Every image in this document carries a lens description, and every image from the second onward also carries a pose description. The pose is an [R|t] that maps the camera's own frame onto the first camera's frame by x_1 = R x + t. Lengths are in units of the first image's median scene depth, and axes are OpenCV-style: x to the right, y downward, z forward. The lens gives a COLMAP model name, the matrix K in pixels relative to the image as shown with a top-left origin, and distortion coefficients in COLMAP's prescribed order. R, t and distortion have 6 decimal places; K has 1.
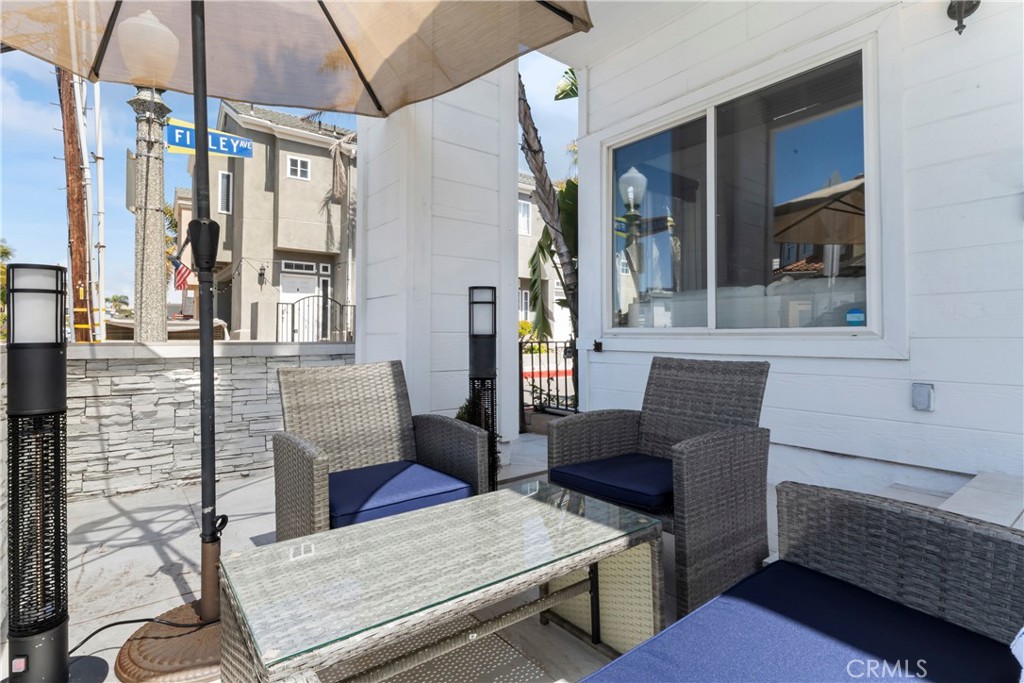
lens RADIAL K [[509.8, 0, 501.4], [0, 509.8, 328.4], [0, 0, 1]] dist [0.000266, -0.000186]
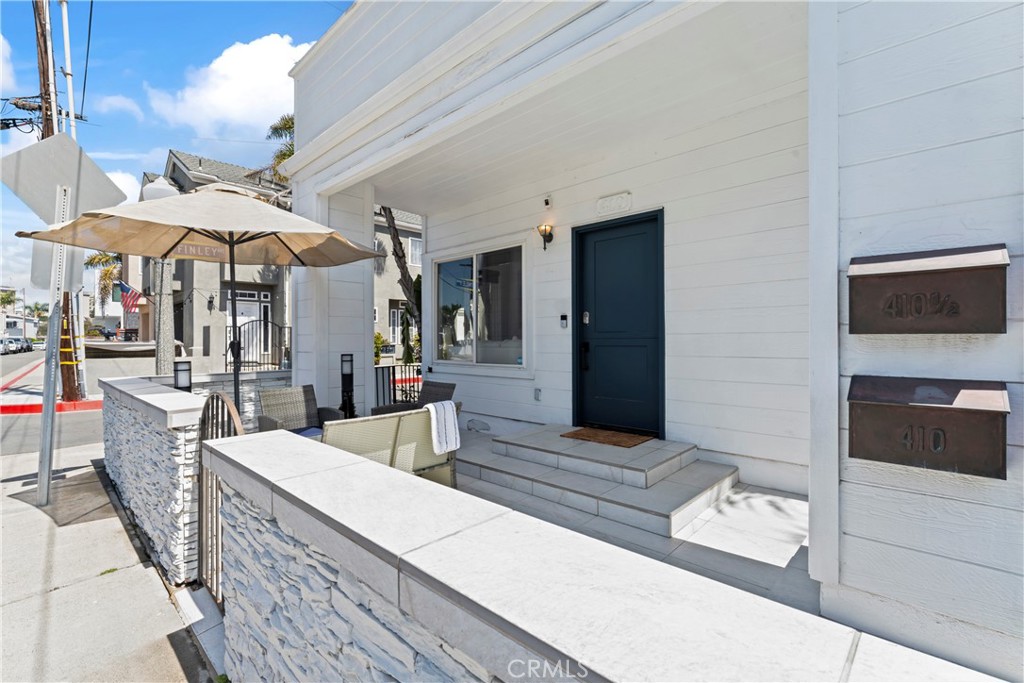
lens RADIAL K [[463.3, 0, 510.0], [0, 463.3, 338.0], [0, 0, 1]] dist [-0.004097, -0.000062]
pose [[0.987032, -0.005378, 0.160435, 0.093672], [0.003220, 0.999901, 0.013707, -0.046294], [-0.160493, -0.013013, 0.986951, -0.325555]]
